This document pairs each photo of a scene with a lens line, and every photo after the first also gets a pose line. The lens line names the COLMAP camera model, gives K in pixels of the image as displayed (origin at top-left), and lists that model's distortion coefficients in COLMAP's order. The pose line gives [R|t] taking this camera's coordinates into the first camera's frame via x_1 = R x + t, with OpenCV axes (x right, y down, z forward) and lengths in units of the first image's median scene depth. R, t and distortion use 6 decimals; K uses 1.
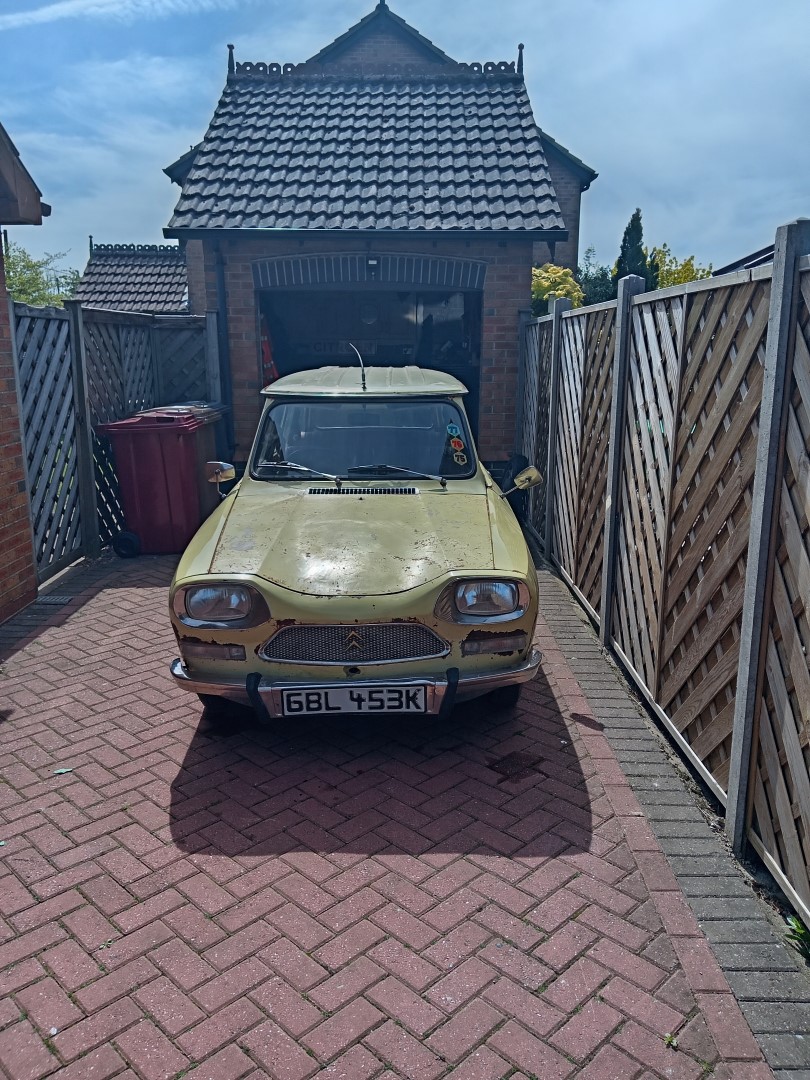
lens RADIAL K [[848.9, 0, 412.1], [0, 848.9, 504.0], [0, 0, 1]] dist [0.132532, -0.258450]
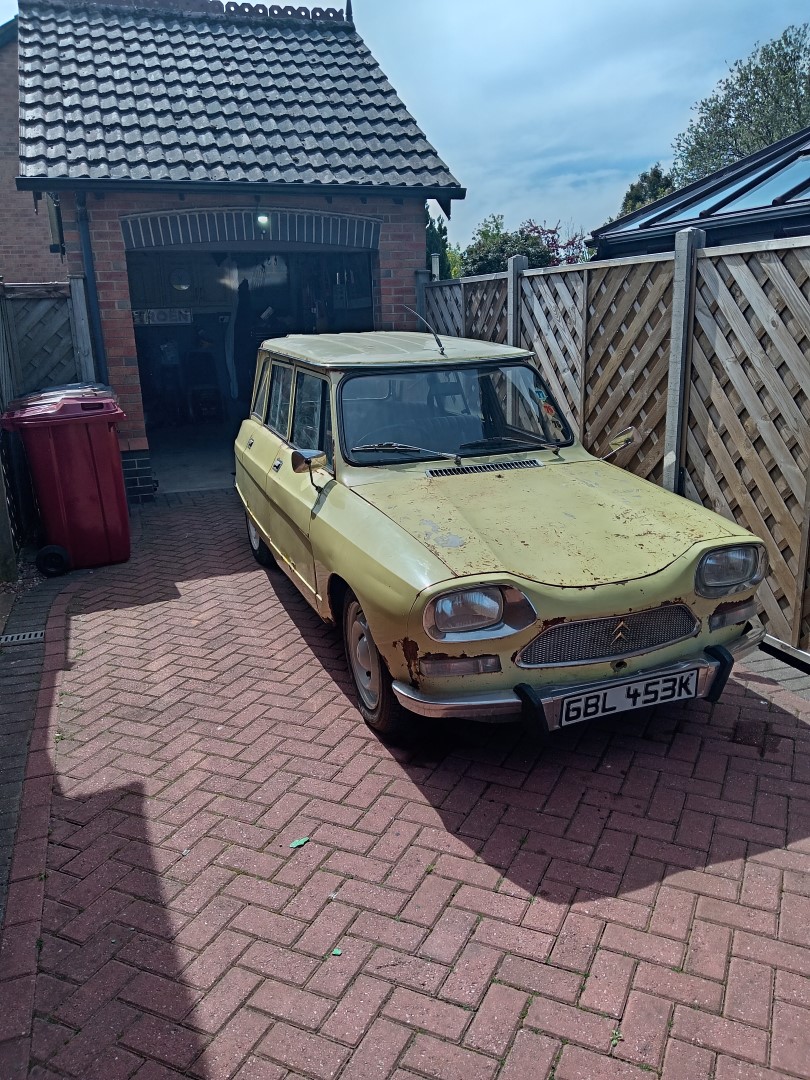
lens RADIAL K [[848.9, 0, 412.1], [0, 848.9, 504.0], [0, 0, 1]] dist [0.132532, -0.258450]
pose [[0.944794, -0.099761, 0.312110, -0.407777], [0.088411, 0.994811, 0.050345, -0.028829], [-0.315513, -0.019972, 0.948711, 0.161271]]
